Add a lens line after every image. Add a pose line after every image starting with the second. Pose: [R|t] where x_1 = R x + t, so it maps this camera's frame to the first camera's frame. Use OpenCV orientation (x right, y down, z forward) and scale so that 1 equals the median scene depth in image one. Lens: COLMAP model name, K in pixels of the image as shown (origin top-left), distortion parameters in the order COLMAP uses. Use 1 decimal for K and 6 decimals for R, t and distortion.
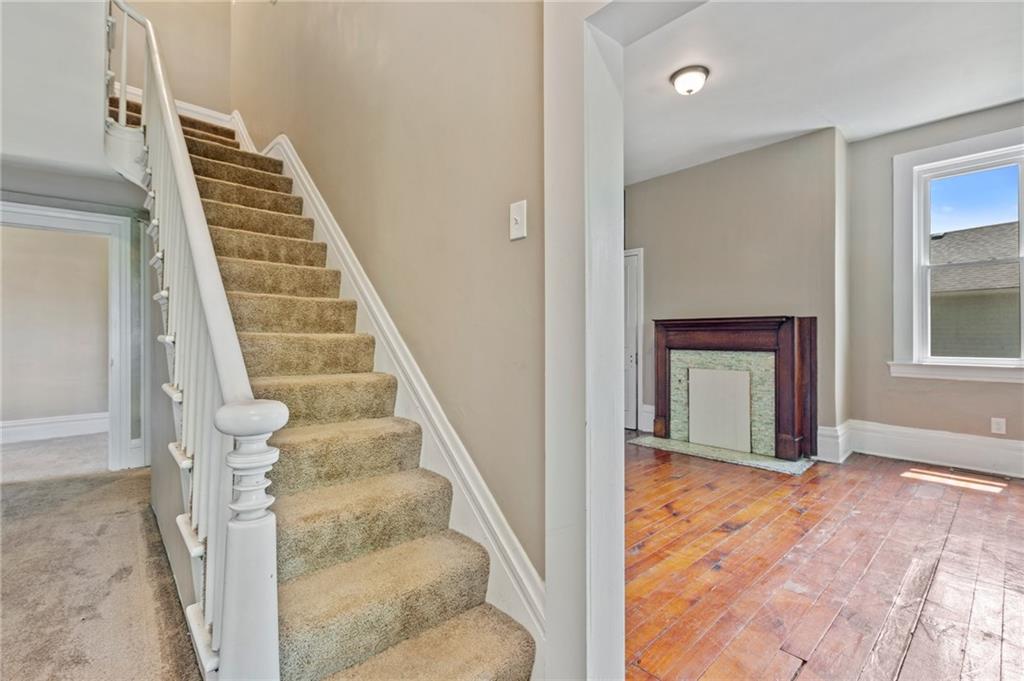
lens RADIAL K [[451.9, 0, 512.7], [0, 451.9, 336.7], [0, 0, 1]] dist [-0.011040, 0.000363]
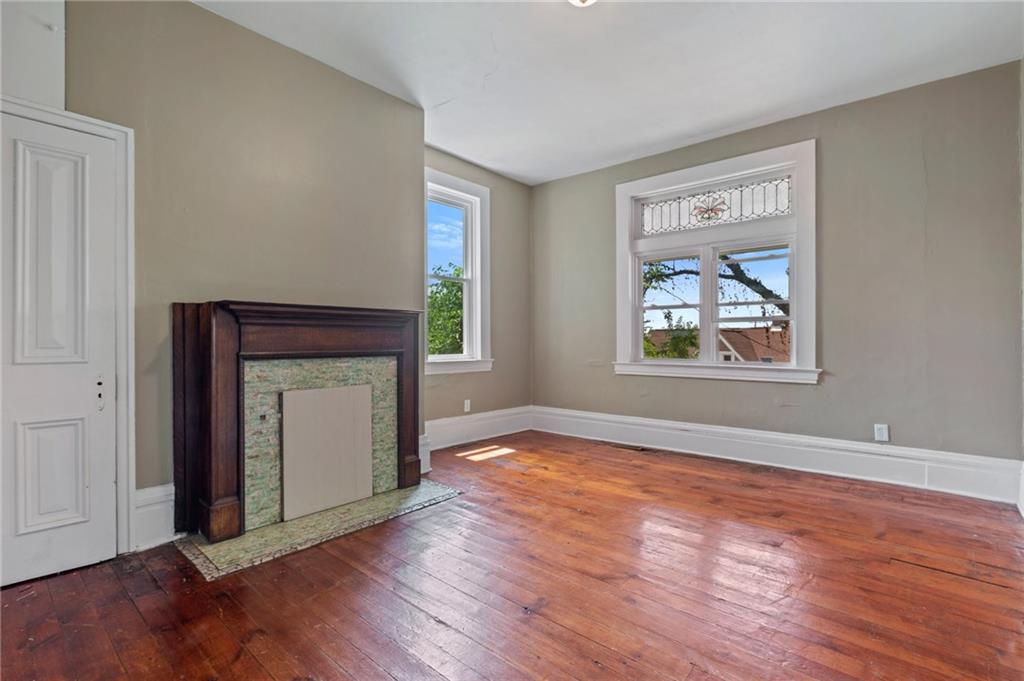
lens RADIAL K [[468.5, 0, 512.7], [0, 468.5, 339.6], [0, 0, 1]] dist [-0.010351, -0.000837]
pose [[-0.124649, 0.002209, 0.992198, -0.237869], [-0.001886, 0.999995, -0.002463, 0.005856], [-0.992199, -0.002178, -0.124644, 0.821156]]
